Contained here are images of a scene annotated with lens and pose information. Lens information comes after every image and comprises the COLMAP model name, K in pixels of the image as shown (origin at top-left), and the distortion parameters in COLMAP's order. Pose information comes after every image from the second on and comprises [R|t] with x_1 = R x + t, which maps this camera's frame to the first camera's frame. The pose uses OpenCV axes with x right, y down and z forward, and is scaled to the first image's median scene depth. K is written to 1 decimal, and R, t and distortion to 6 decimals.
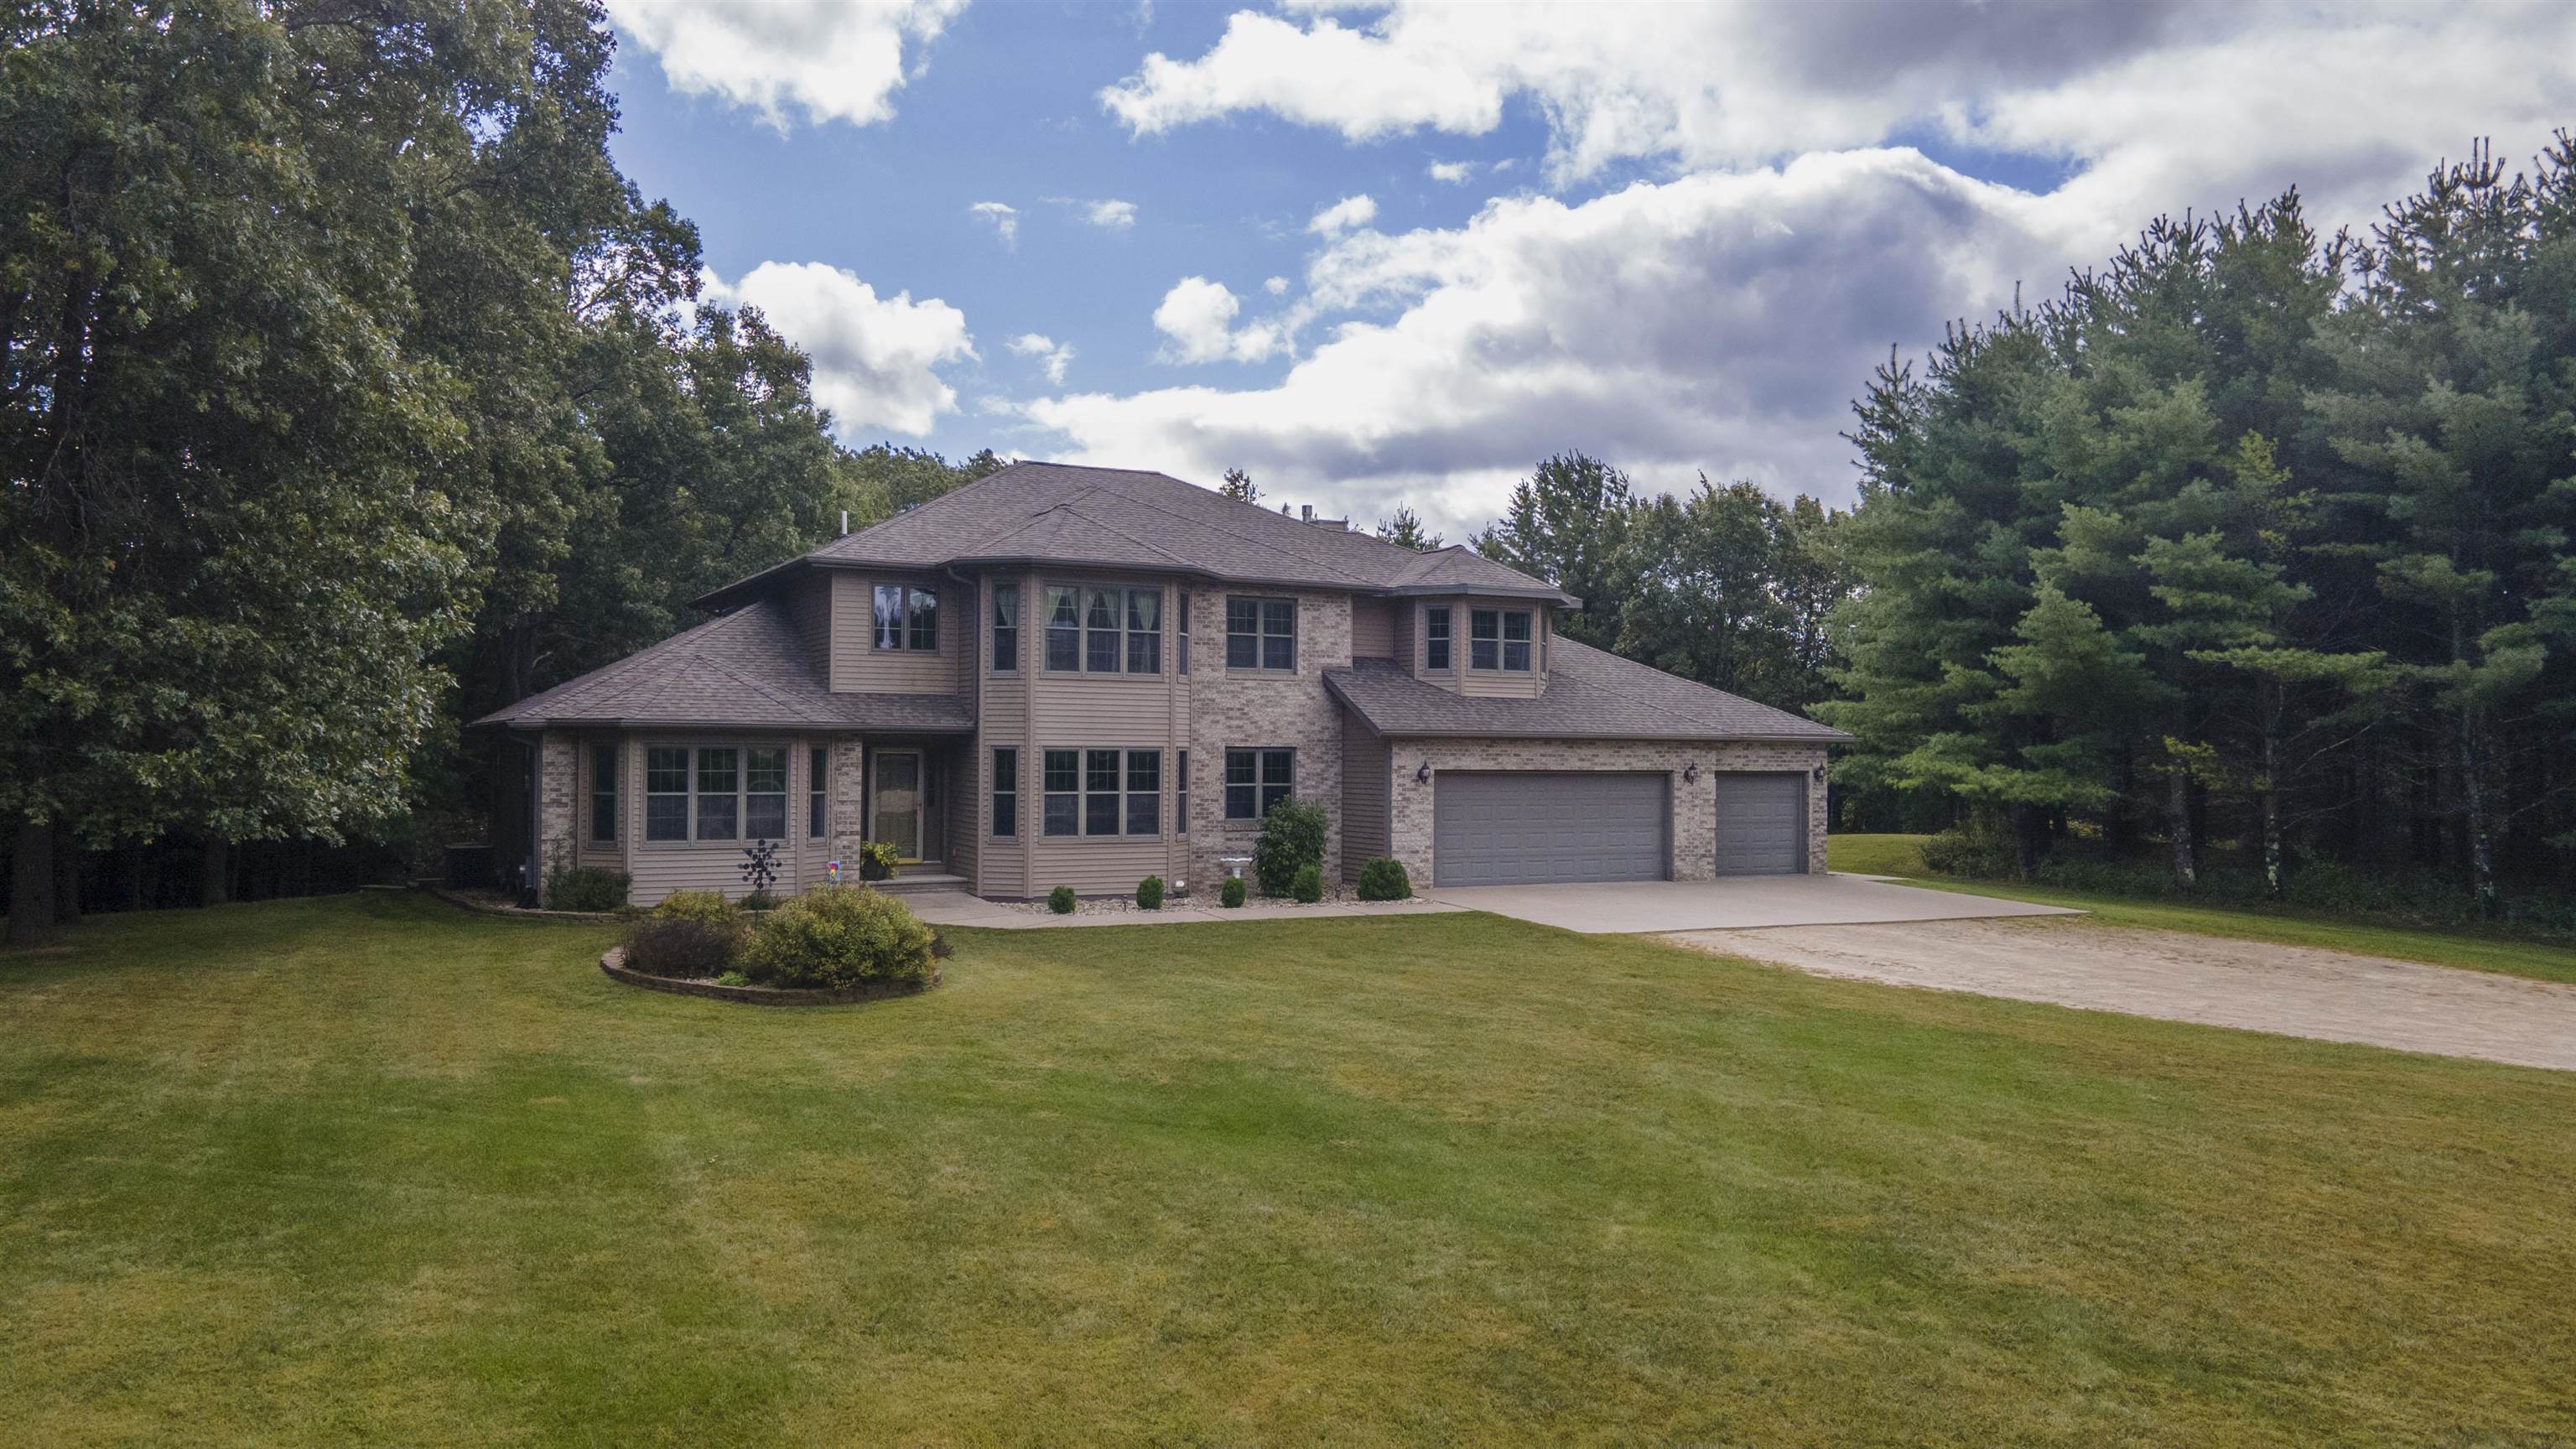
lens RADIAL K [[1879.6, 0, 1289.9], [0, 1879.6, 695.7], [0, 0, 1]] dist [0.013425, 0.050440]
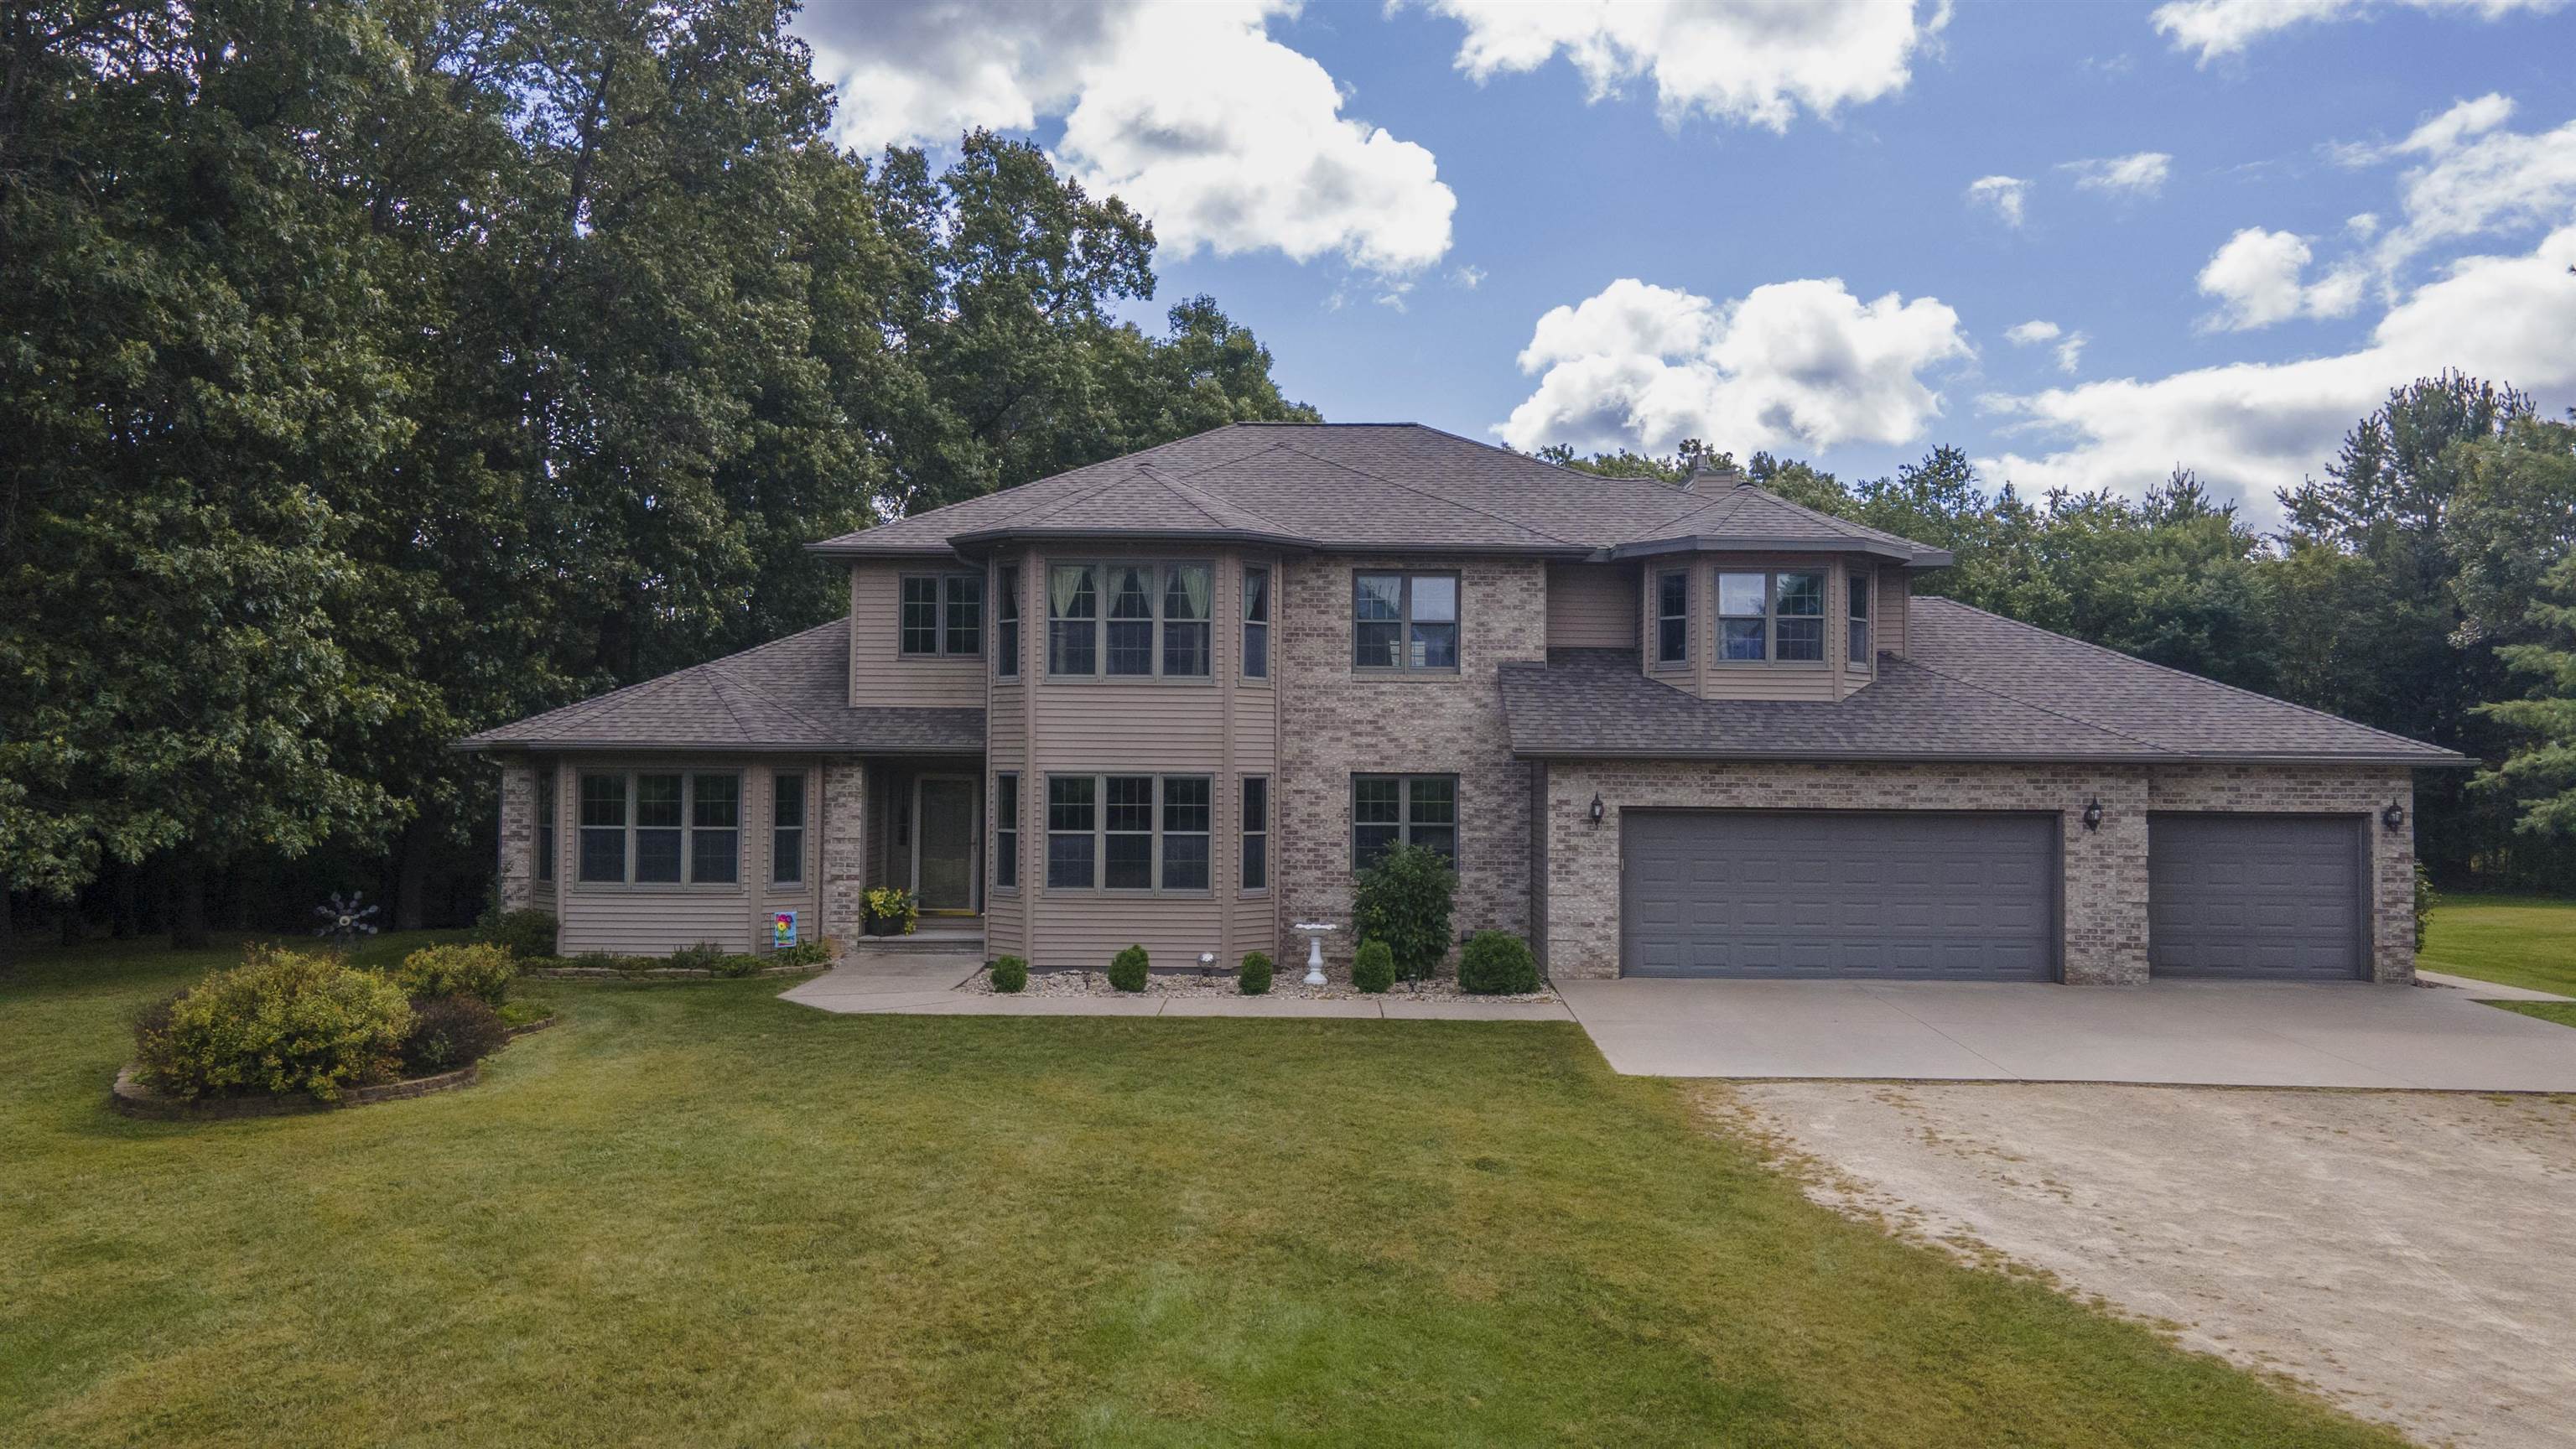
lens RADIAL K [[1879.6, 0, 1289.9], [0, 1879.6, 695.7], [0, 0, 1]] dist [0.013425, 0.050440]
pose [[0.877476, -0.020832, -0.479168, 0.302546], [0.012656, 0.999714, -0.020286, 0.011485], [0.479453, 0.011736, 0.877489, 0.335334]]
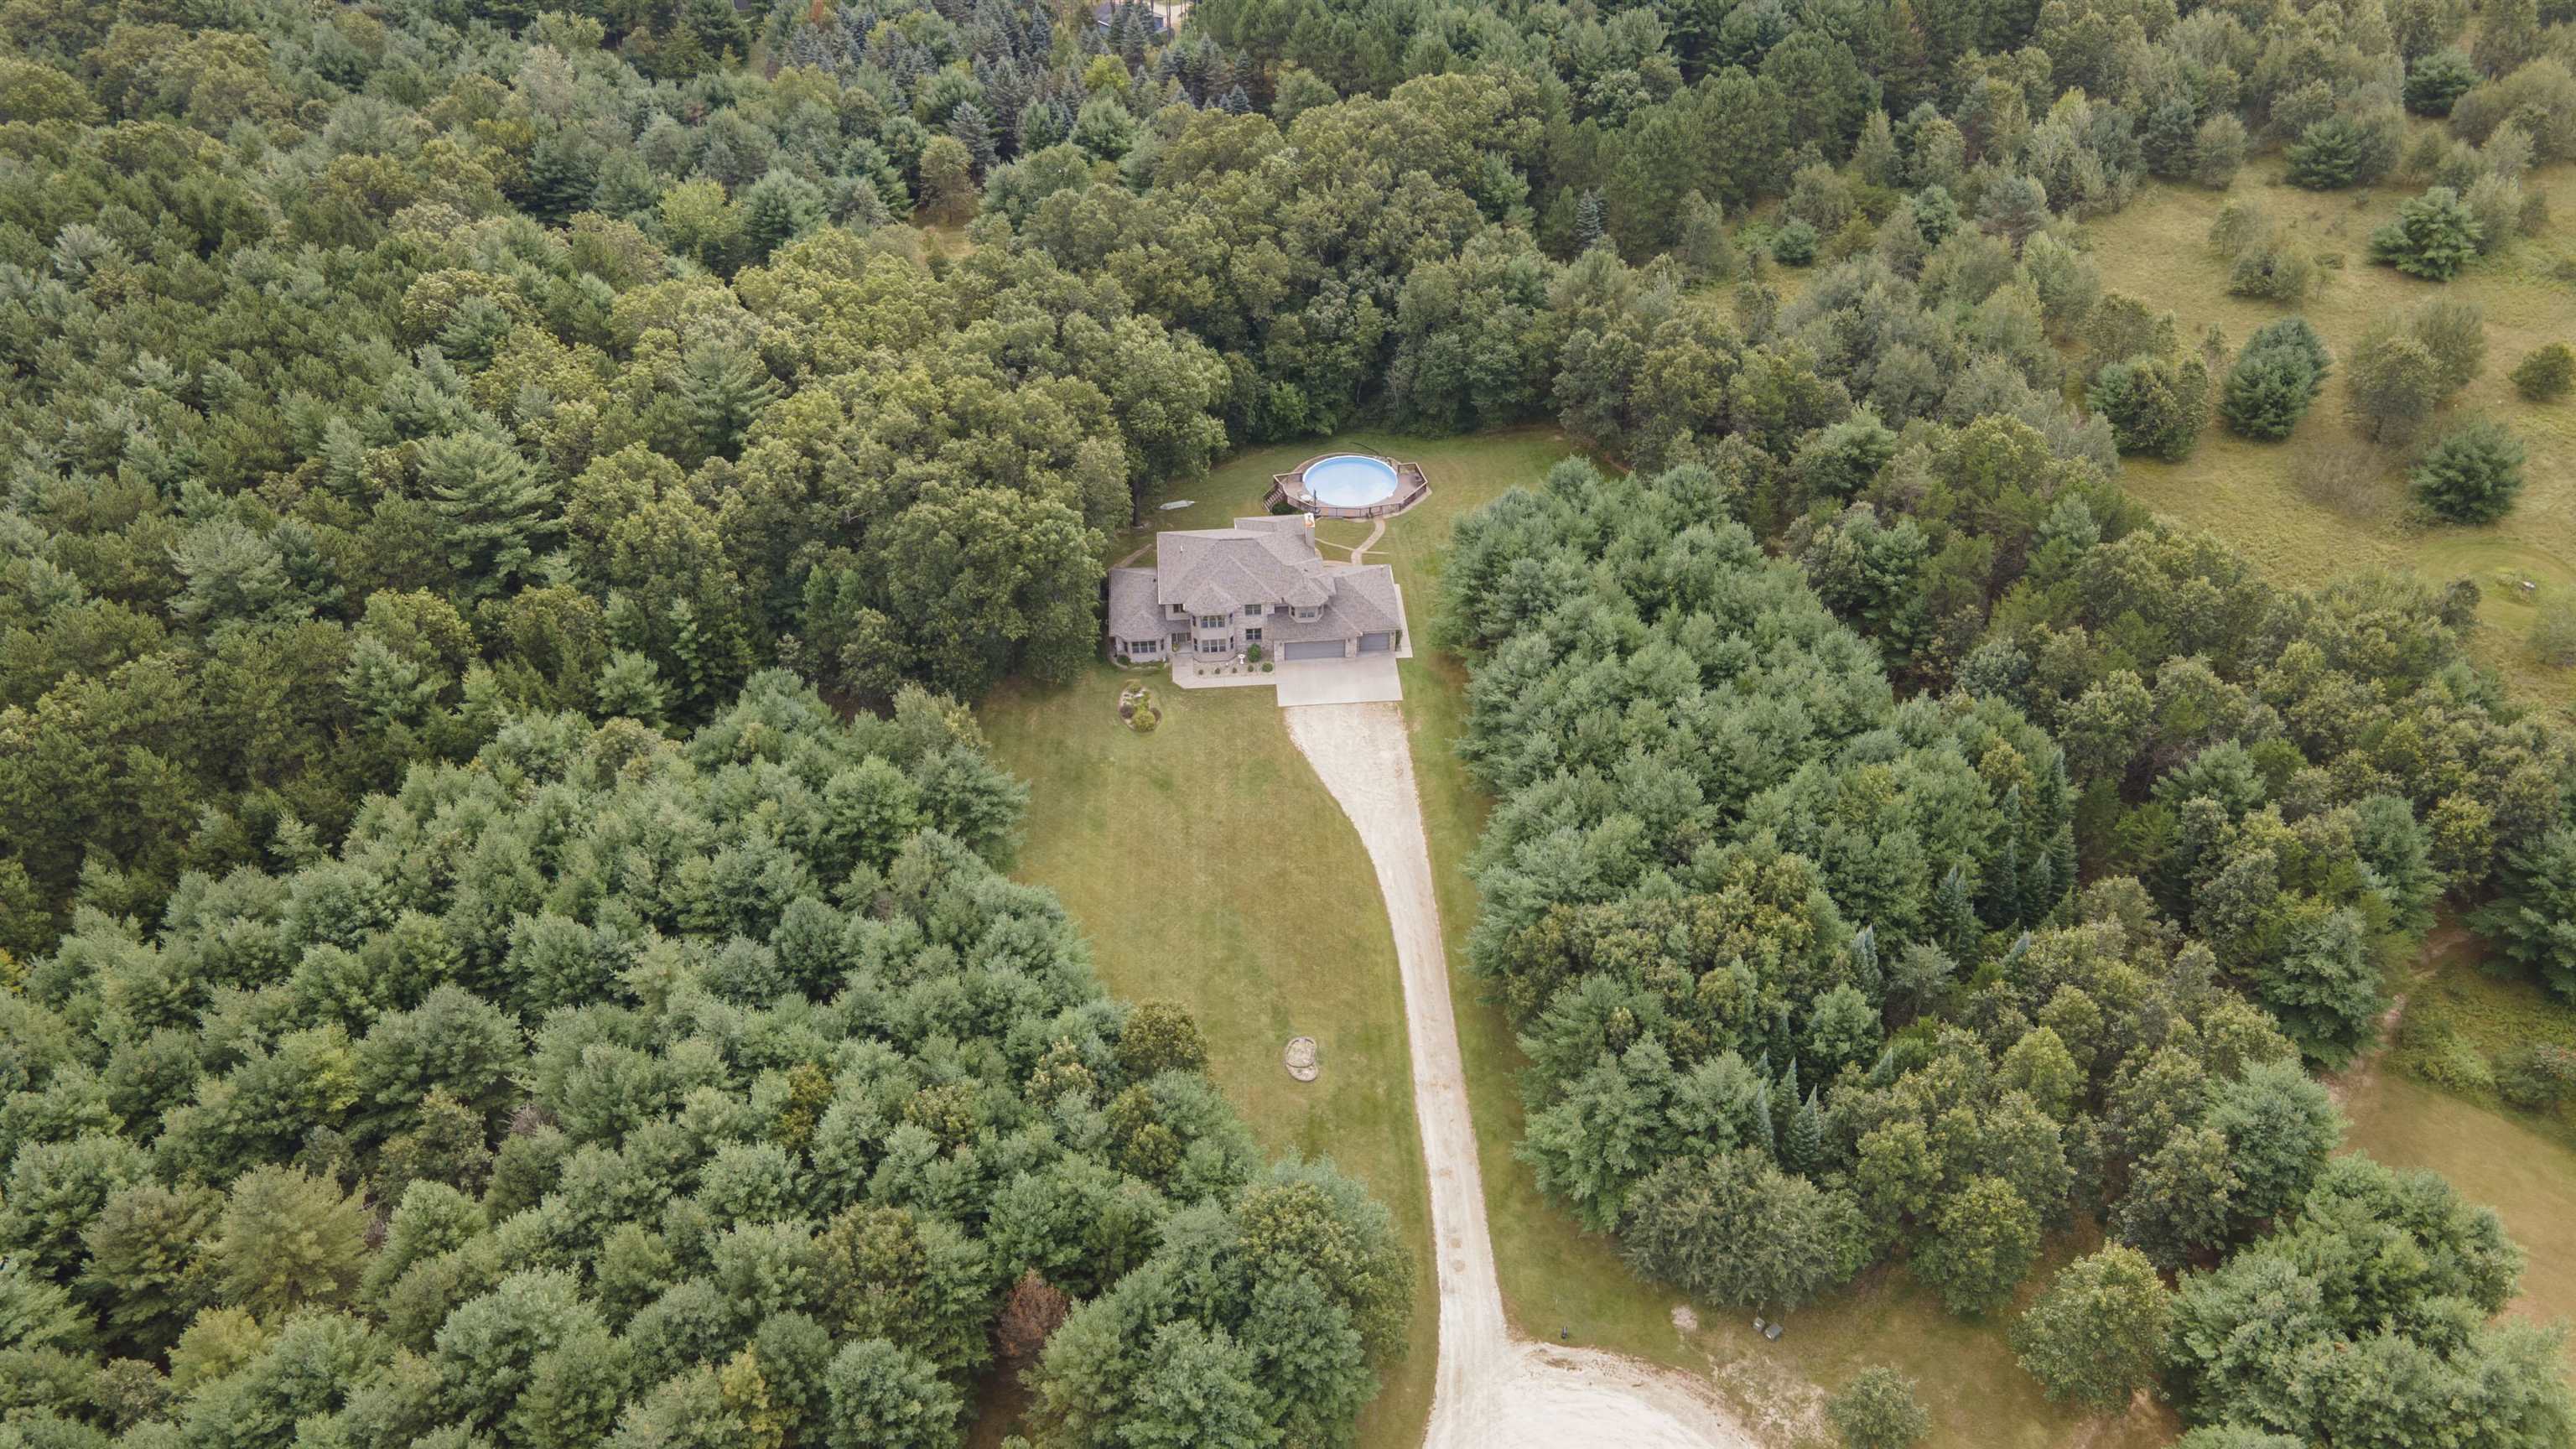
lens RADIAL K [[1879.6, 0, 1289.9], [0, 1879.6, 695.7], [0, 0, 1]] dist [0.013425, 0.050440]
pose [[0.911798, 0.239266, -0.333732, 1.758105], [0.038803, 0.758873, 0.650082, -3.038610], [0.408802, -0.605693, 0.682654, -2.419184]]
